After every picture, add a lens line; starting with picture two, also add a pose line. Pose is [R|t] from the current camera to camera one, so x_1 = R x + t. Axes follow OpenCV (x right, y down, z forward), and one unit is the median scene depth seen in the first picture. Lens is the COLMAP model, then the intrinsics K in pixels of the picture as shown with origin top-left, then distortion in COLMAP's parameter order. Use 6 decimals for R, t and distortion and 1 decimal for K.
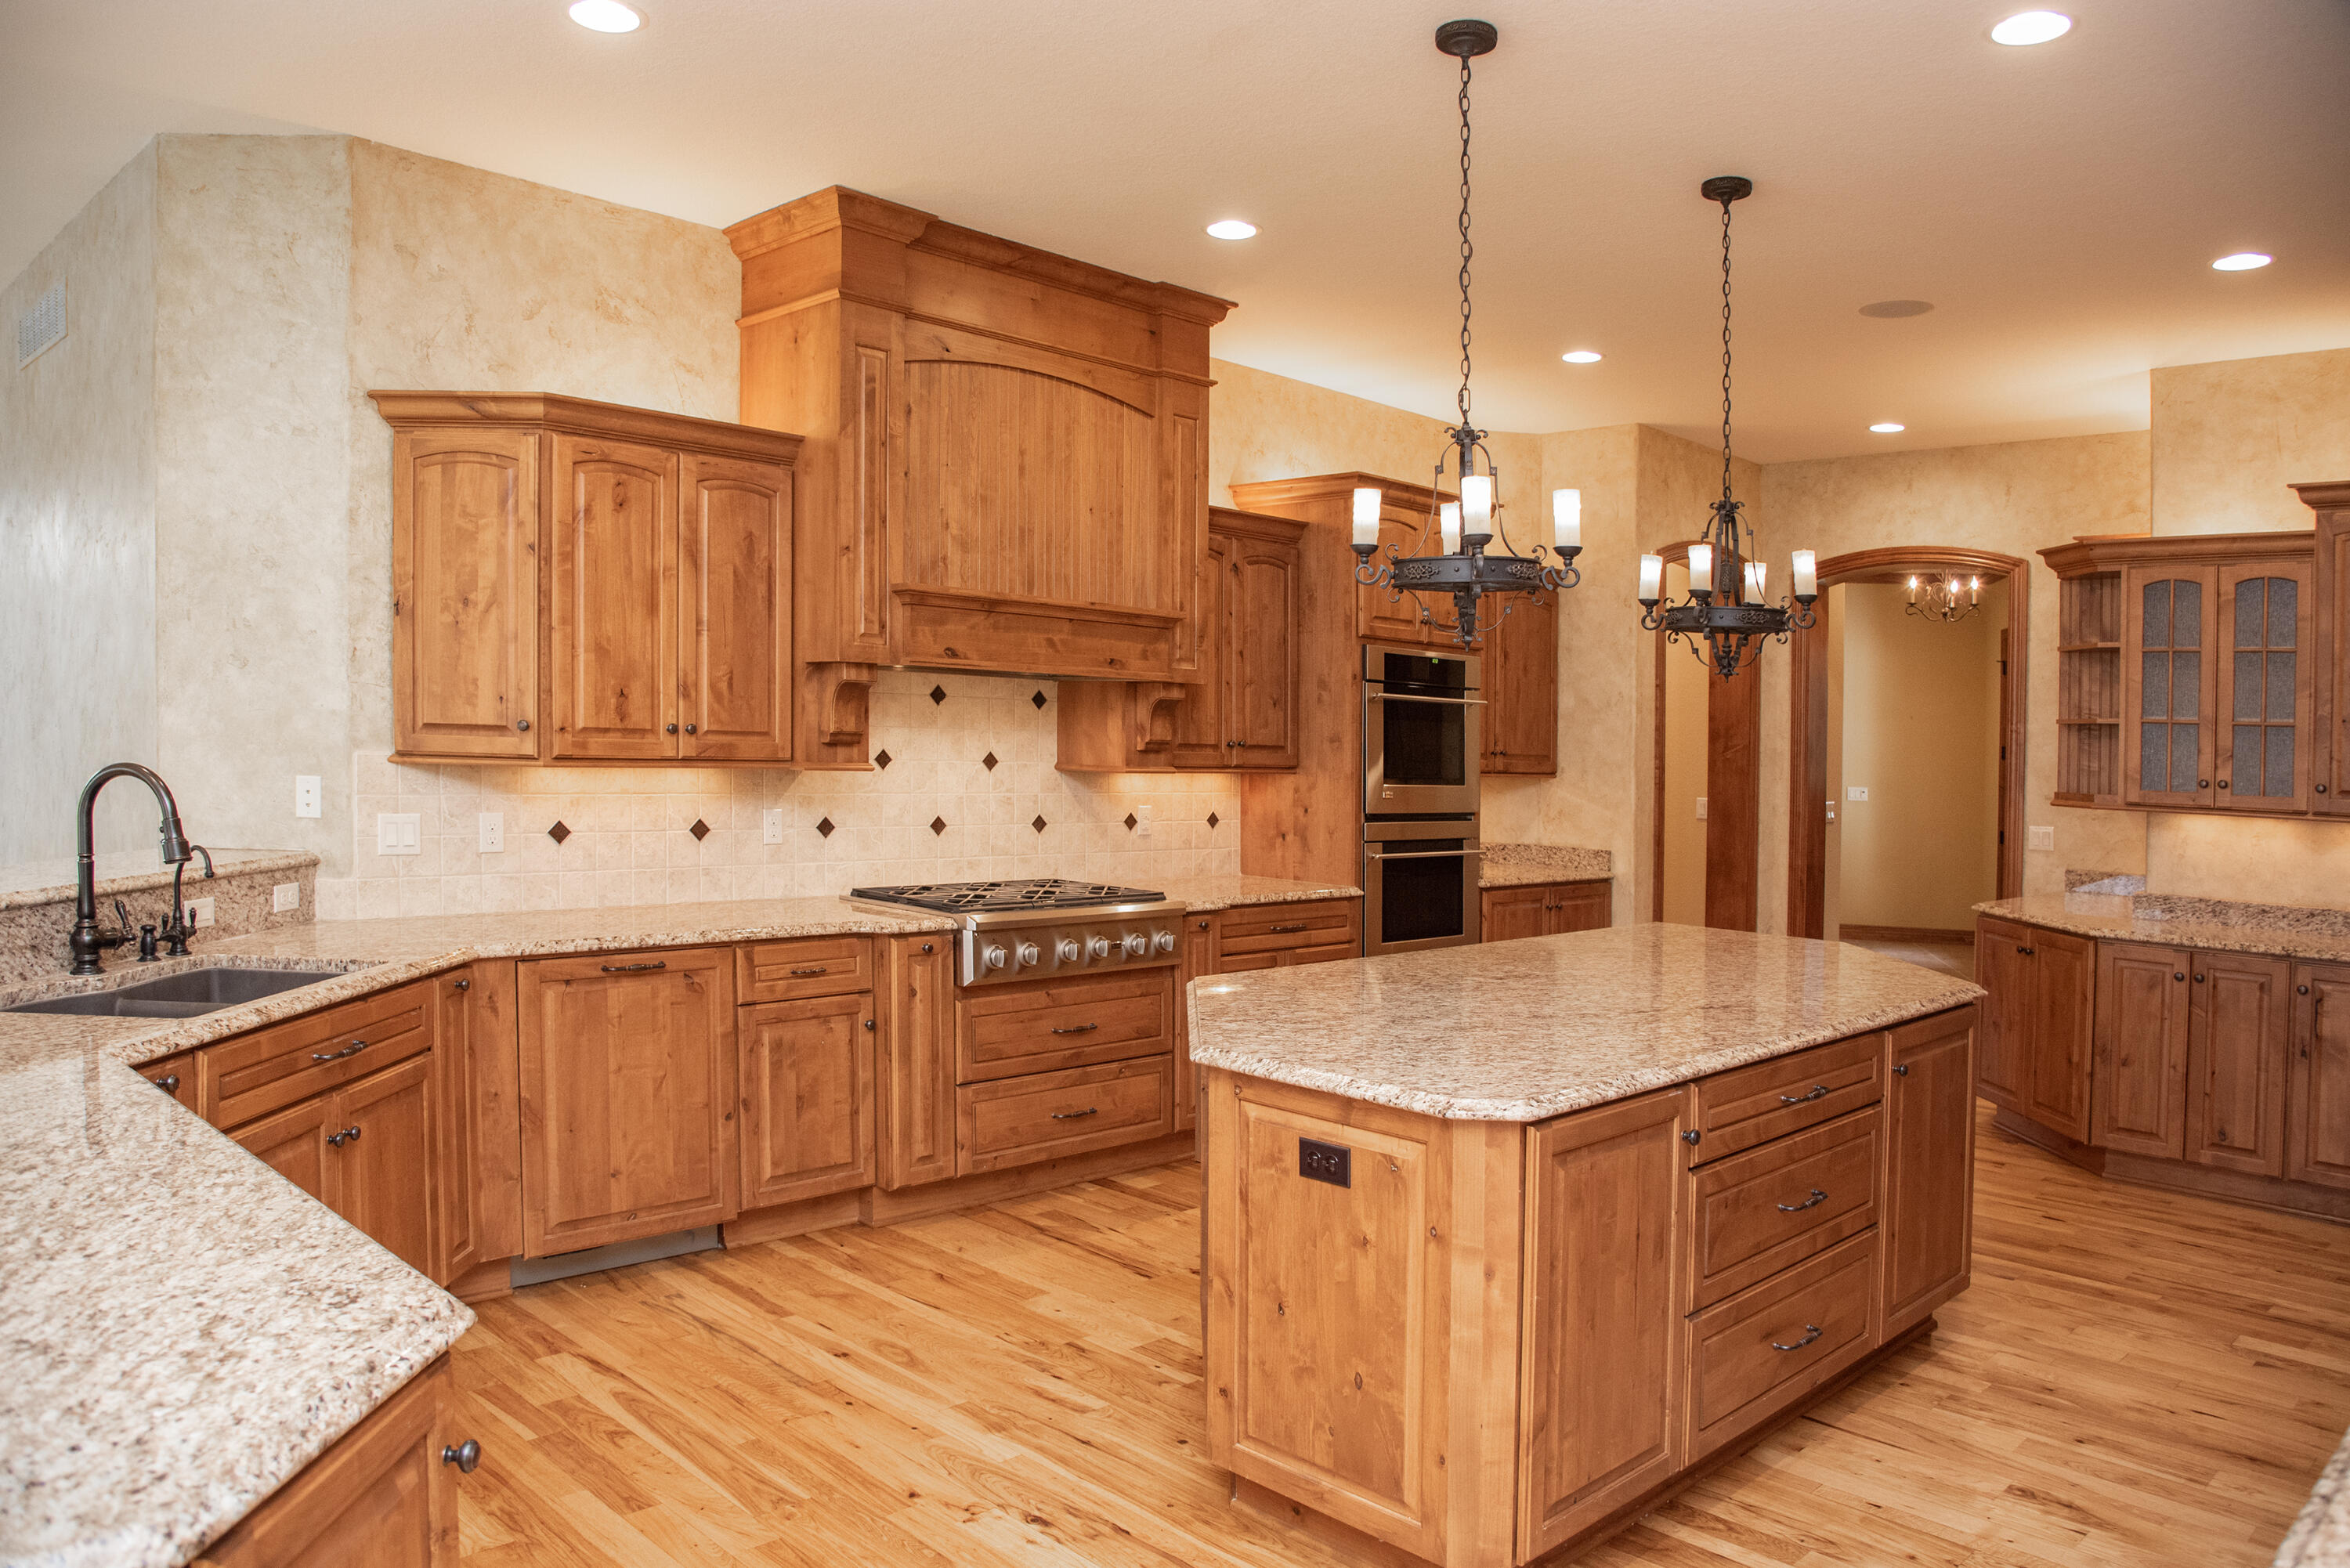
lens RADIAL K [[1620.2, 0, 1118.5], [0, 1620.2, 772.2], [0, 0, 1]] dist [-0.109191, 0.054092]
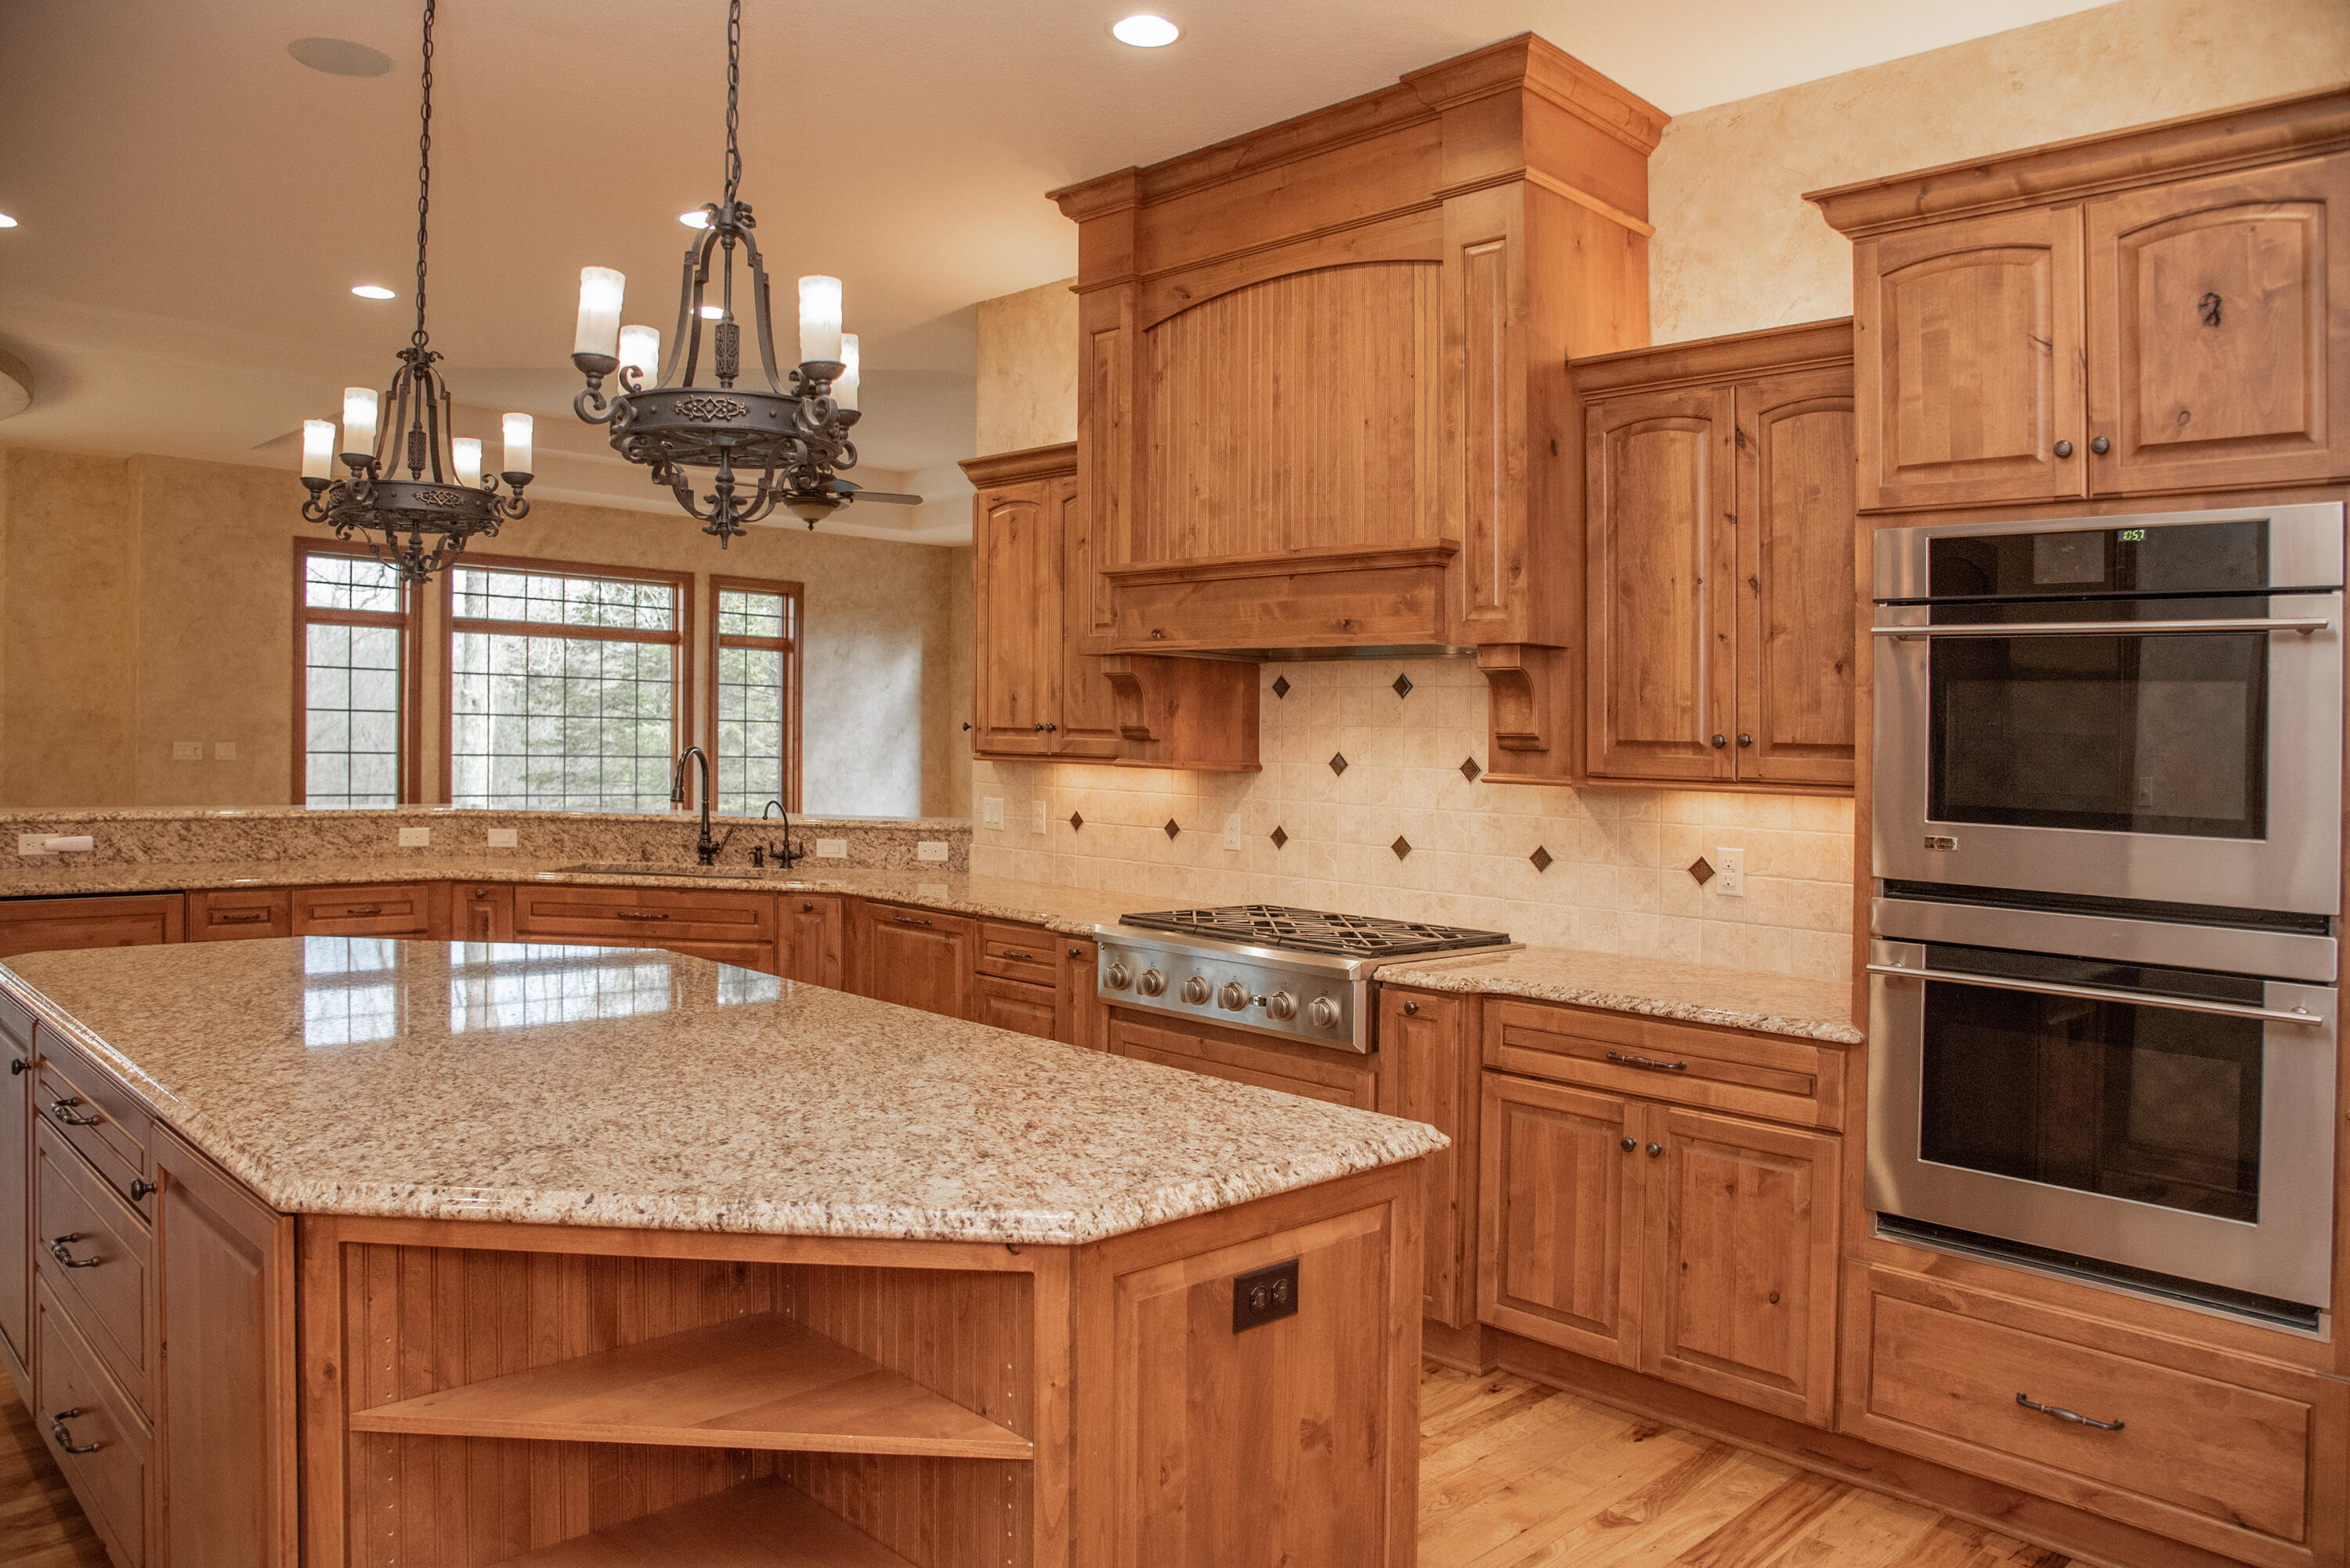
lens RADIAL K [[1620.2, 0, 1104.8], [0, 1620.2, 798.4], [0, 0, 1]] dist [-0.109191, 0.054092]
pose [[0.002008, 0.003364, -0.999992, 0.722744], [-0.051348, 0.998676, 0.003256, 0.014180], [0.998679, 0.051341, 0.002178, 0.886949]]
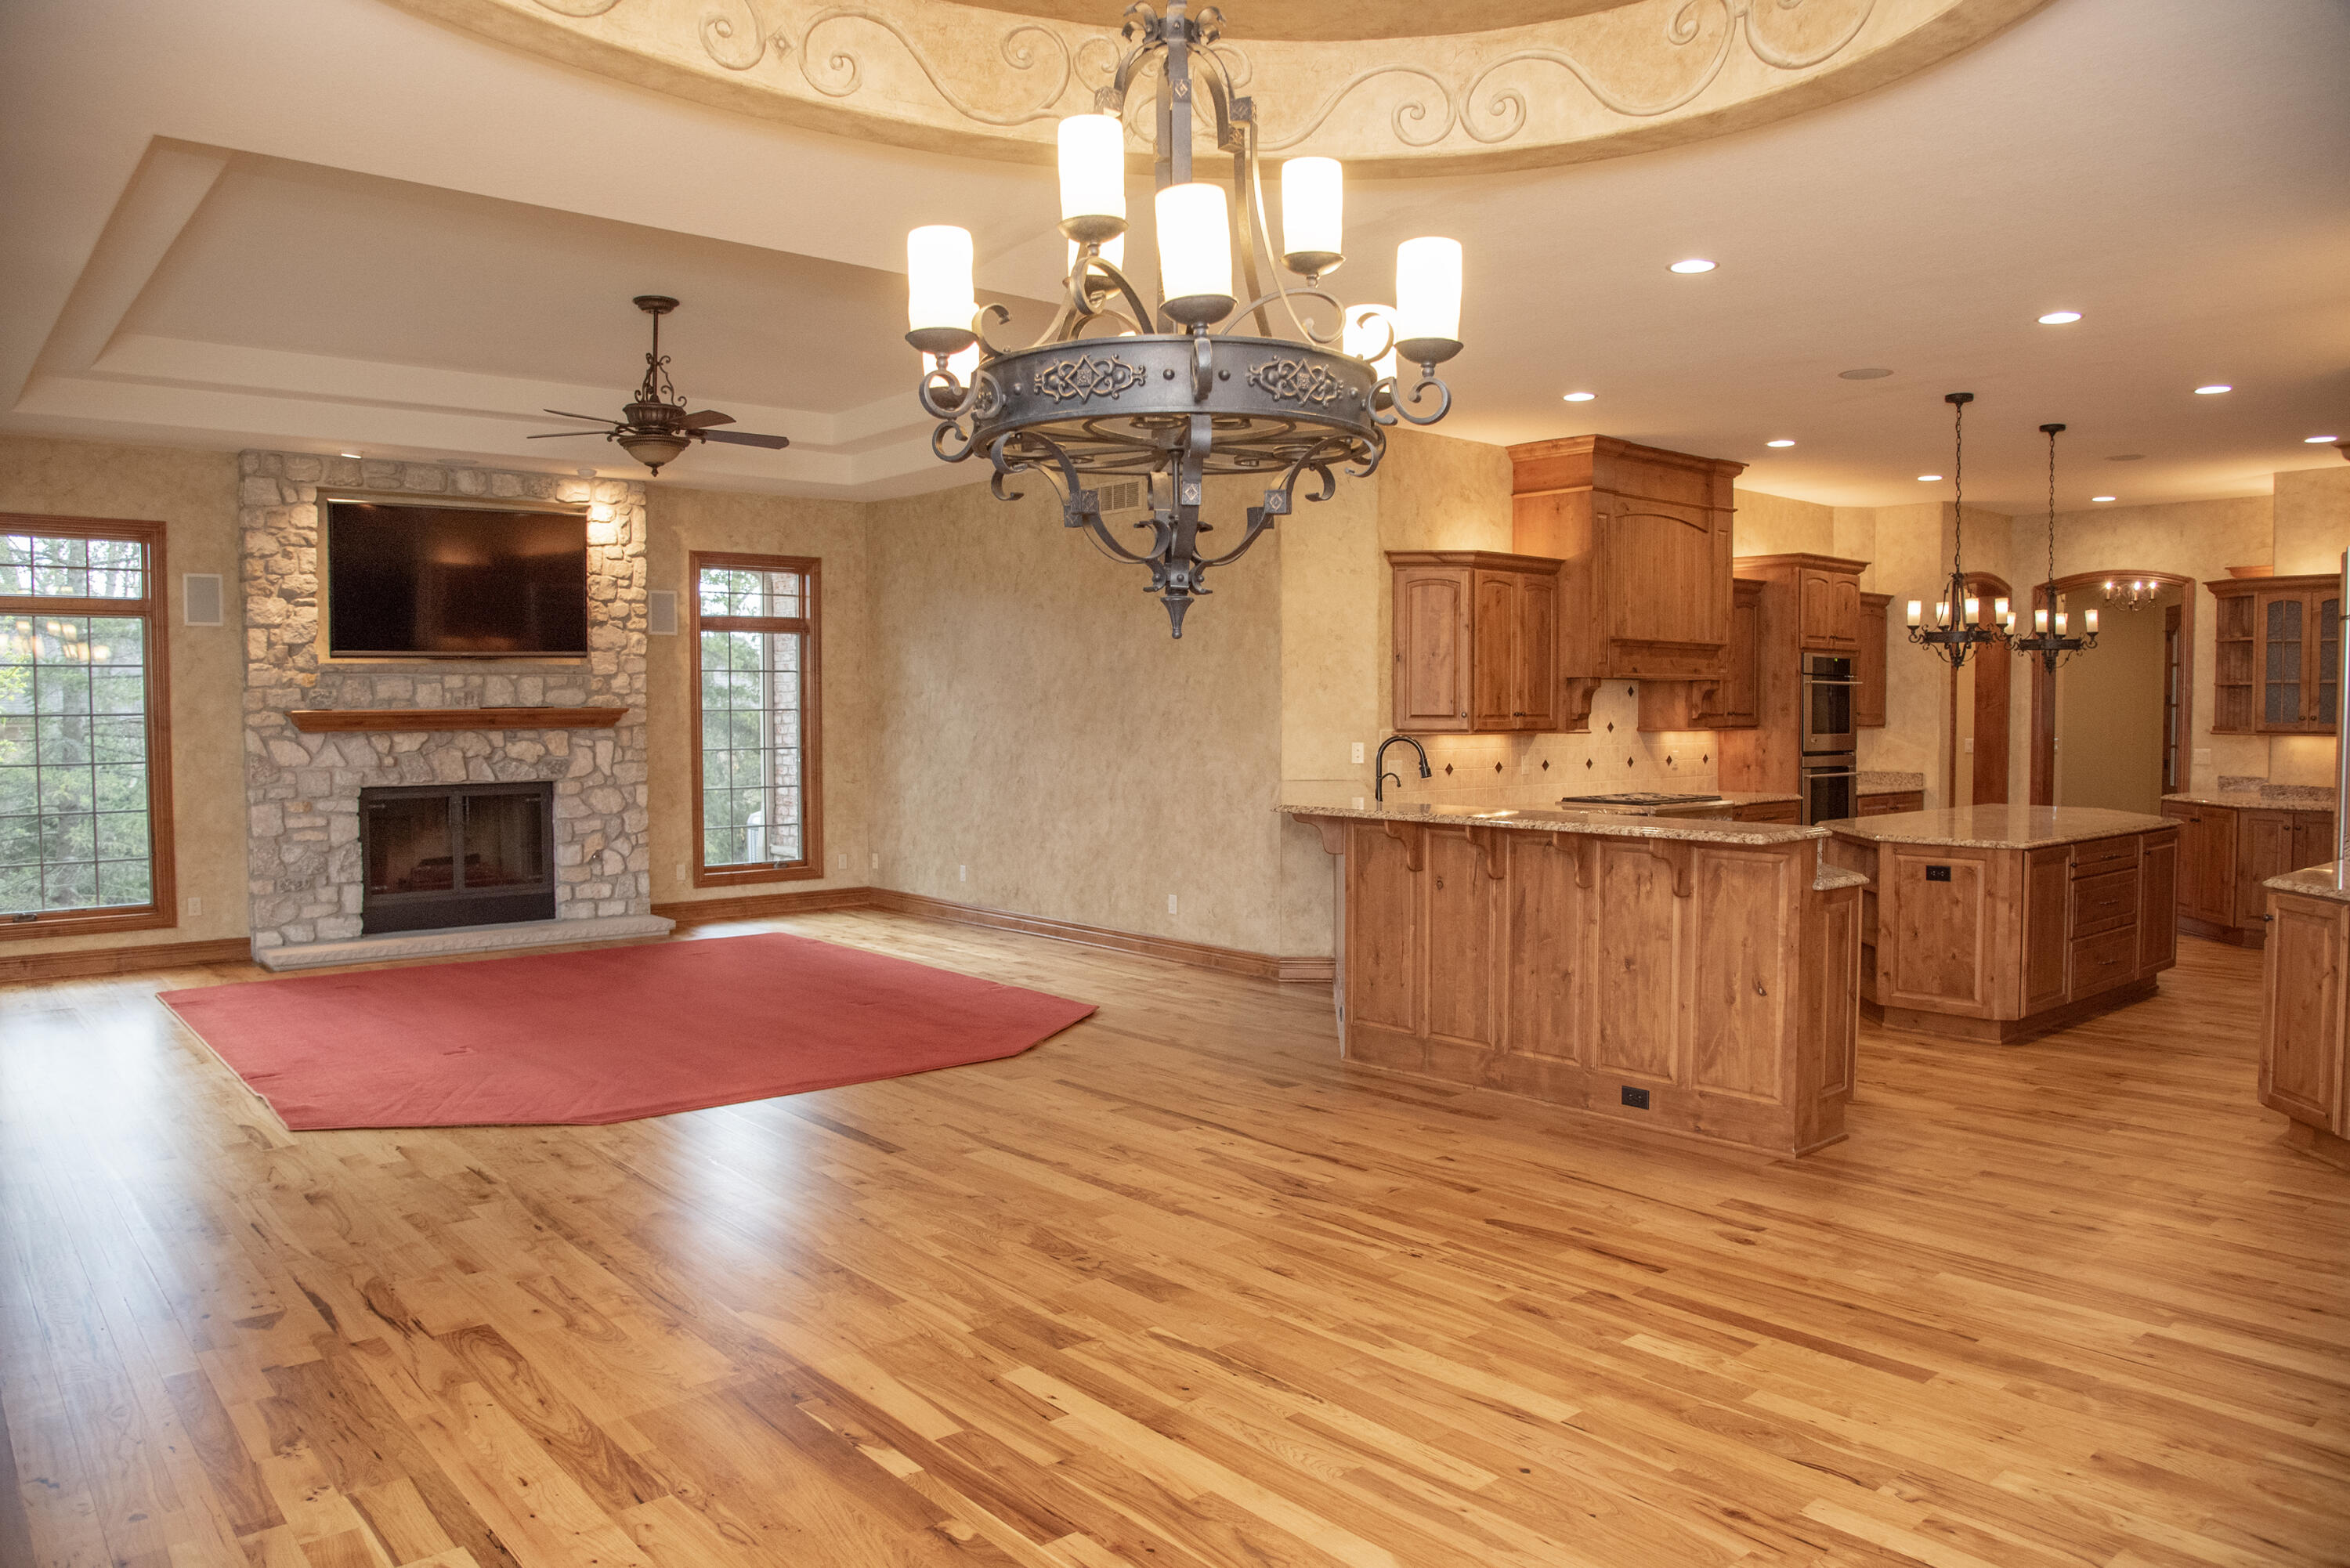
lens RADIAL K [[1620.2, 0, 1144.1], [0, 1620.2, 861.8], [0, 0, 1]] dist [-0.109191, 0.054092]
pose [[0.997886, -0.032675, -0.056174, -0.529970], [0.036578, 0.996882, 0.069920, -0.001002], [0.053714, -0.071826, 0.995970, -0.848733]]
